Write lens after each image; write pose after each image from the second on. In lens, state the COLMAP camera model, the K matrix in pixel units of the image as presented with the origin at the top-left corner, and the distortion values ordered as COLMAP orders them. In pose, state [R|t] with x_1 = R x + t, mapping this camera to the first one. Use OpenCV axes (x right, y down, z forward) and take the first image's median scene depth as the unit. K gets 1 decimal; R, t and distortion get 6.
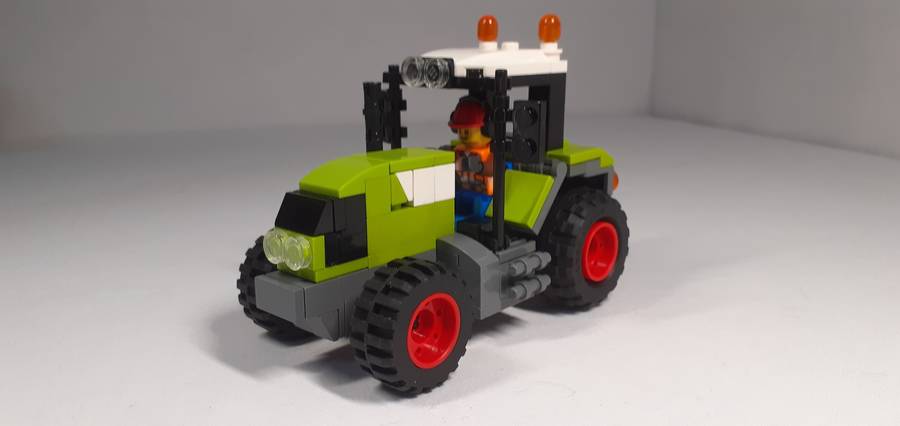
lens RADIAL K [[720.3, 0, 432.0], [0, 720.3, 217.4], [0, 0, 1]] dist [0.181027, -0.009299]
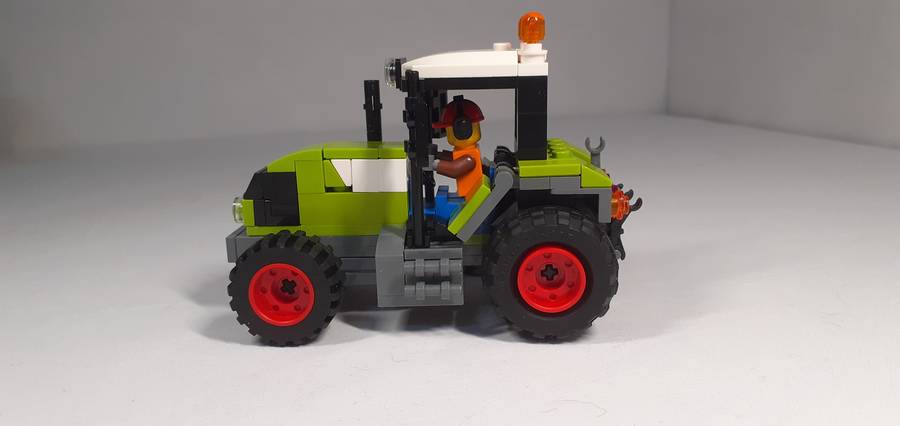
lens RADIAL K [[720.3, 0, 457.4], [0, 720.3, 214.0], [0, 0, 1]] dist [0.181027, -0.009299]
pose [[0.647490, 0.159698, -0.745154, 0.893528], [-0.157892, 0.984692, 0.073837, -0.087027], [0.745538, 0.069845, 0.662793, 0.366394]]
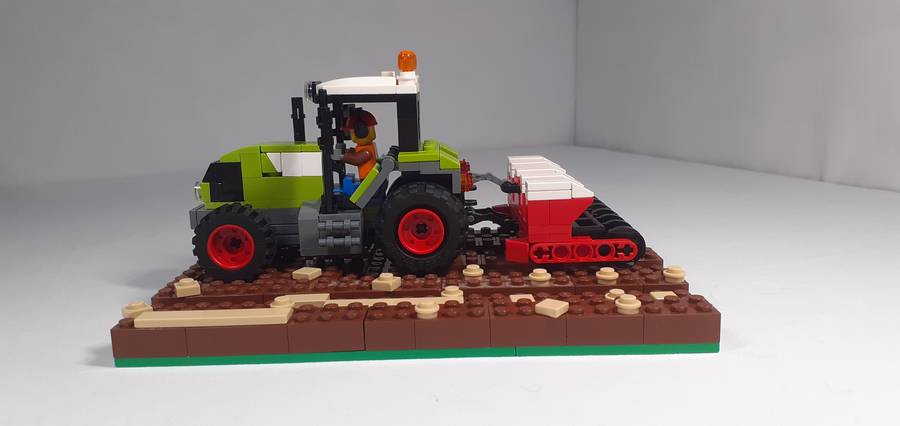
lens RADIAL K [[720.3, 0, 446.9], [0, 720.3, 210.3], [0, 0, 1]] dist [0.181027, -0.009299]
pose [[0.687155, 0.118687, -0.716750, 1.310260], [-0.147879, 0.988762, 0.021957, -0.028664], [0.711301, 0.090904, 0.696984, 0.158465]]
